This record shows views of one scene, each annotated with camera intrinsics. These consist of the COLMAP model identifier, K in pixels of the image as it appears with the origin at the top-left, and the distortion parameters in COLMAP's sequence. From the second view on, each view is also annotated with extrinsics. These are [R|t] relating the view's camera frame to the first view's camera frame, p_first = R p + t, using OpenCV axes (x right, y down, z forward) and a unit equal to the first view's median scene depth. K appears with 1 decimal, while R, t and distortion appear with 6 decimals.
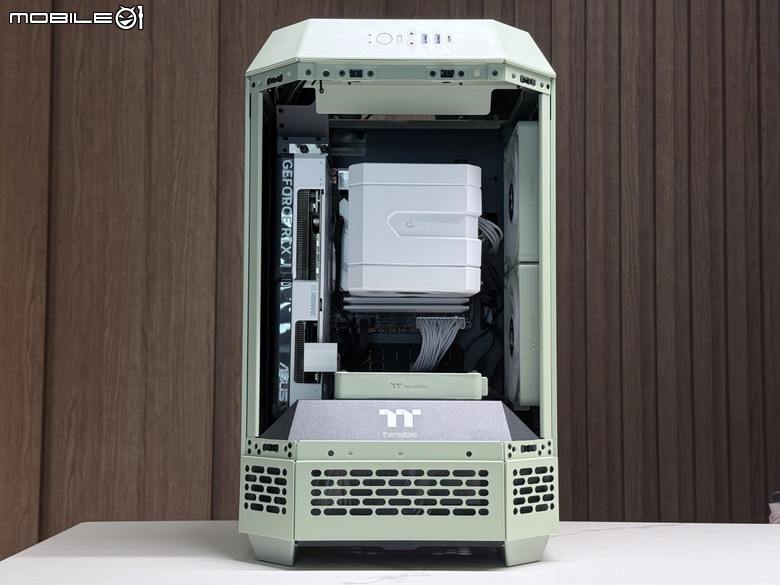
lens RADIAL K [[1085.1, 0, 390.0], [0, 1085.1, 292.5], [0, 0, 1]] dist [0.170970, -0.393589]
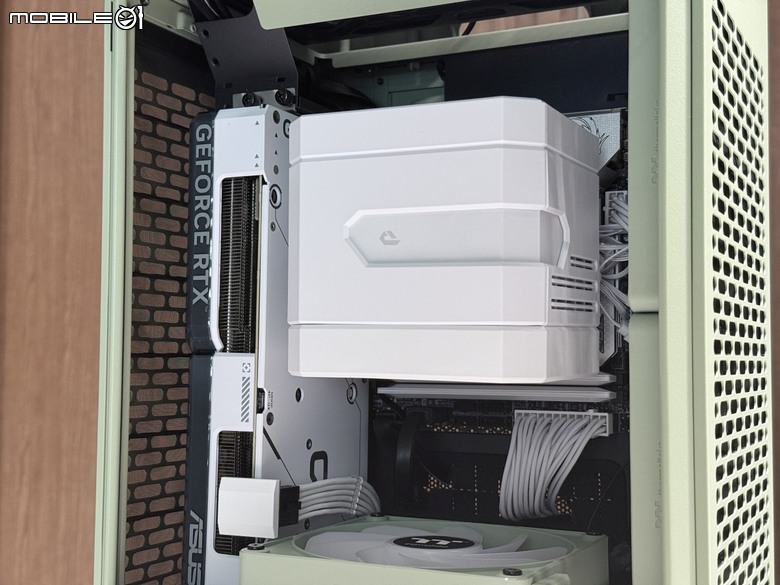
lens RADIAL K [[1099.1, 0, 338.5], [0, 1099.1, 294.5], [0, 0, 1]] dist [0.090387, -0.034323]
pose [[0.996804, 0.000089, -0.079886, 0.005815], [0.001046, 0.999899, 0.014166, -0.020525], [0.079879, -0.014204, 0.996703, 0.206879]]
